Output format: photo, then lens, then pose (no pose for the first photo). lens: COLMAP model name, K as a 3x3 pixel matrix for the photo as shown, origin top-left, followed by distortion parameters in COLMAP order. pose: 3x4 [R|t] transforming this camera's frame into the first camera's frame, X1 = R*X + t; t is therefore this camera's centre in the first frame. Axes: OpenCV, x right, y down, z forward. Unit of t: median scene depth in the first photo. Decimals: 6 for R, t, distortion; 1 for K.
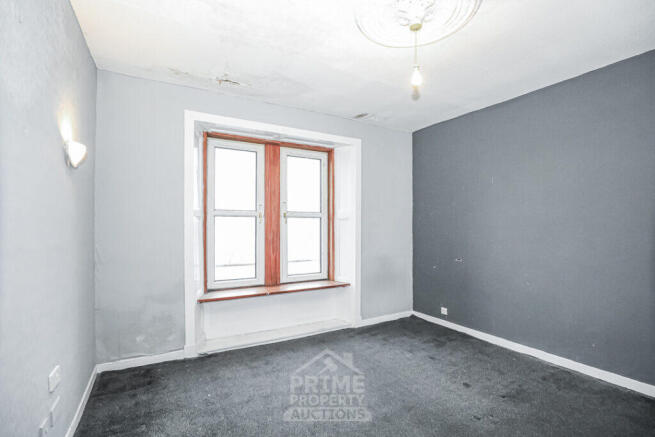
lens RADIAL K [[312.2, 0, 326.3], [0, 312.2, 225.0], [0, 0, 1]] dist [-0.001007, -0.000016]
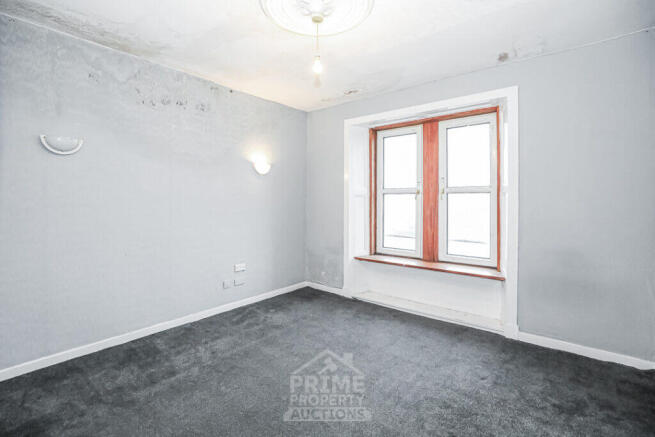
lens RADIAL K [[300.7, 0, 327.7], [0, 300.7, 199.8], [0, 0, 1]] dist [0.000531, 0.000301]
pose [[0.382347, -0.004389, -0.924008, 0.635000], [-0.002102, 0.999982, -0.005620, 0.001135], [0.924016, 0.004091, 0.382331, 0.337649]]
